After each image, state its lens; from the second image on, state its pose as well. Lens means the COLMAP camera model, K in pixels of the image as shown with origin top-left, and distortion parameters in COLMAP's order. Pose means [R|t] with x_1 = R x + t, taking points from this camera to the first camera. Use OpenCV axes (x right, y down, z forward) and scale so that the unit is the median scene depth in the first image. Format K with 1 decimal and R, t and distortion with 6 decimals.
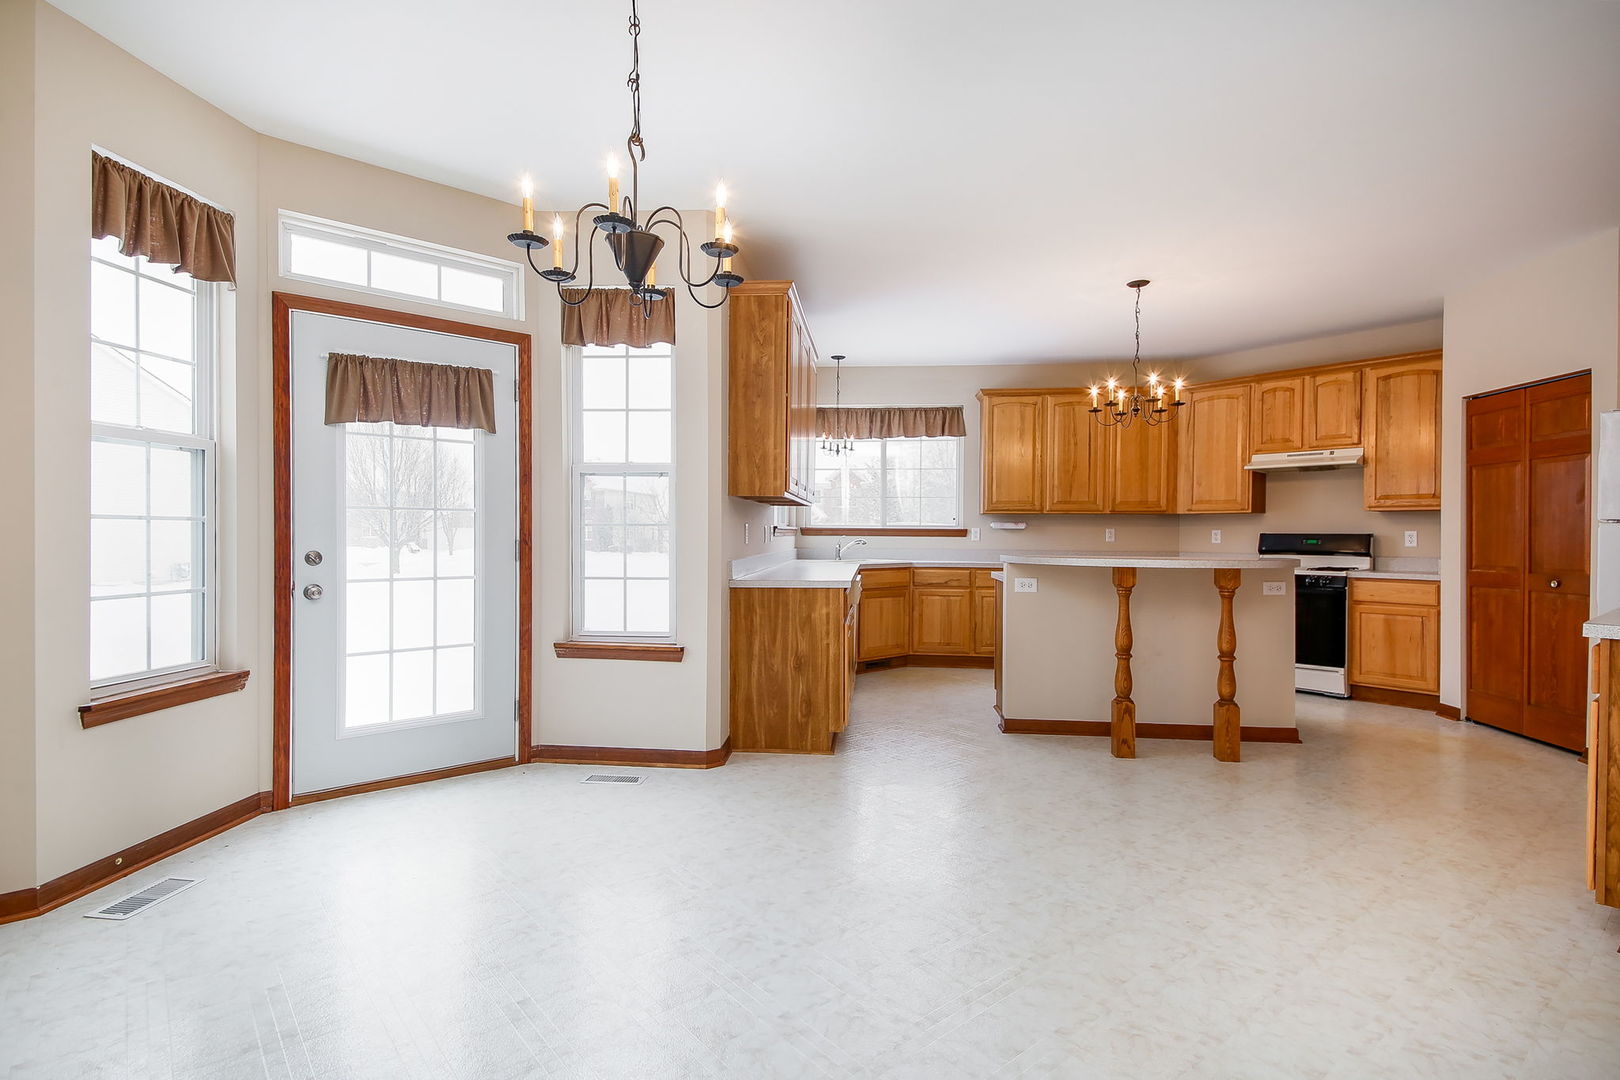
lens RADIAL K [[717.9, 0, 810.0], [0, 717.9, 540.0], [0, 0, 1]] dist [-0.000138, -0.000462]
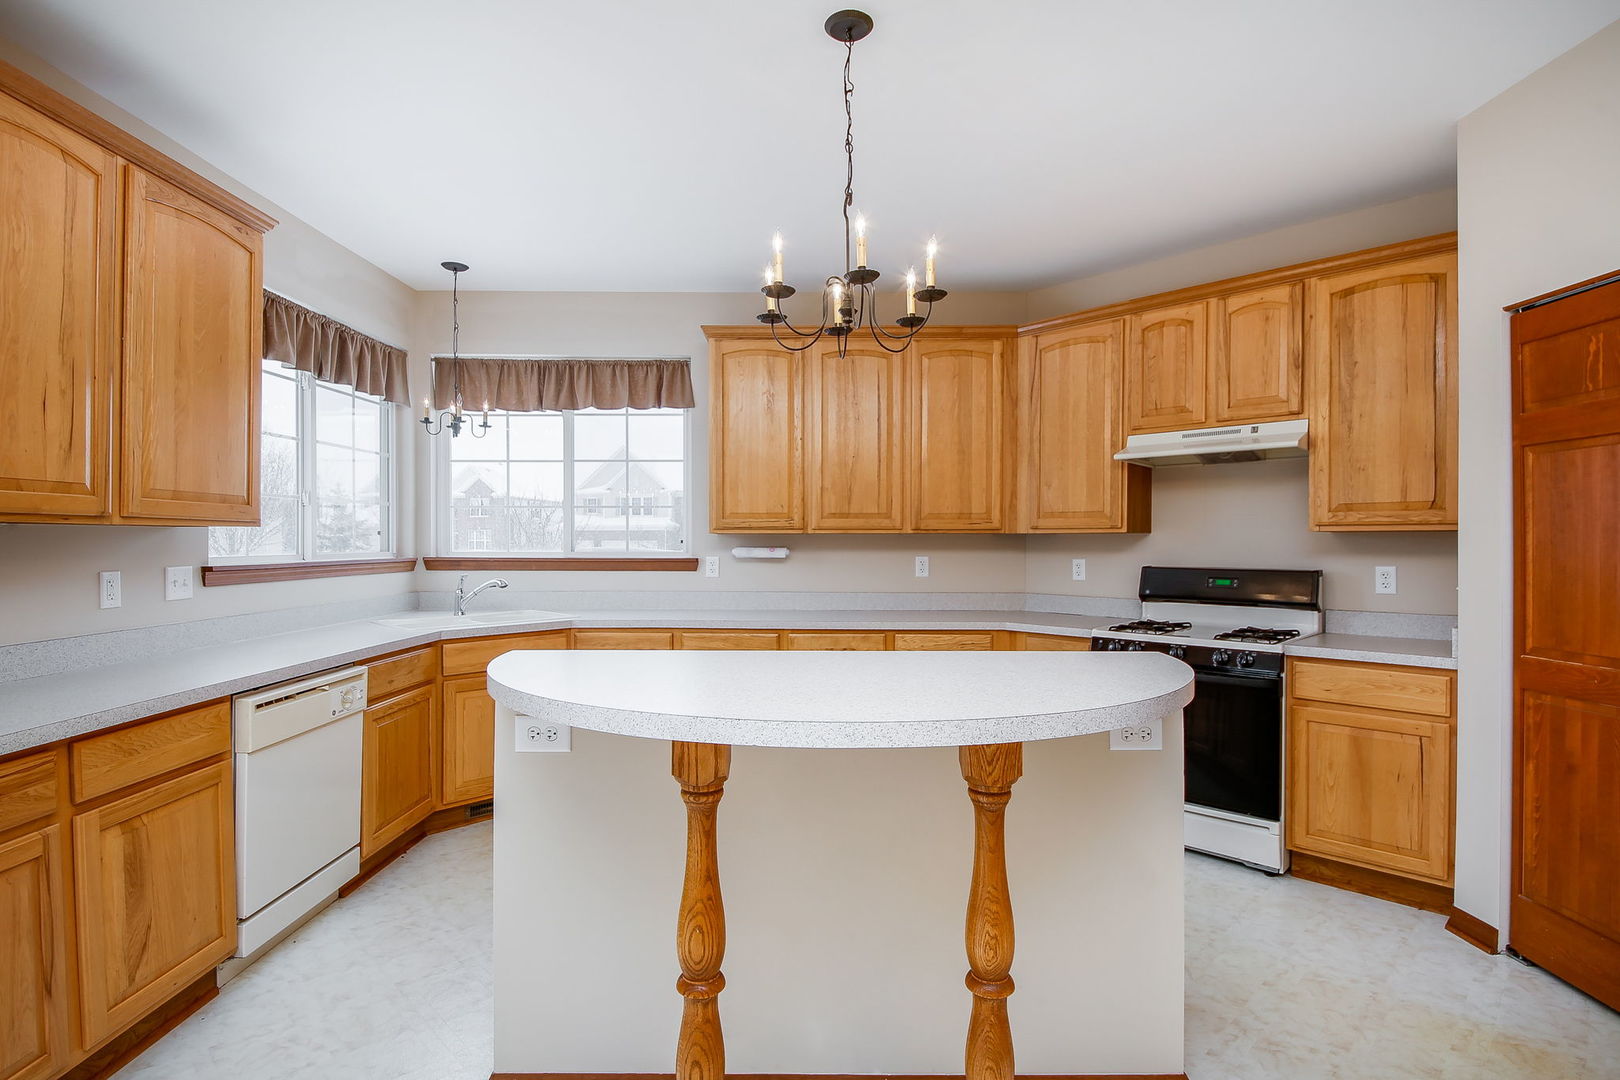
lens RADIAL K [[691.6, 0, 830.4], [0, 691.6, 545.8], [0, 0, 1]] dist [0.000147, -0.009477]
pose [[0.995407, -0.006089, 0.095542, 0.335218], [0.006012, 0.999981, 0.001093, -0.031290], [-0.095547, -0.000513, 0.995425, 0.481432]]
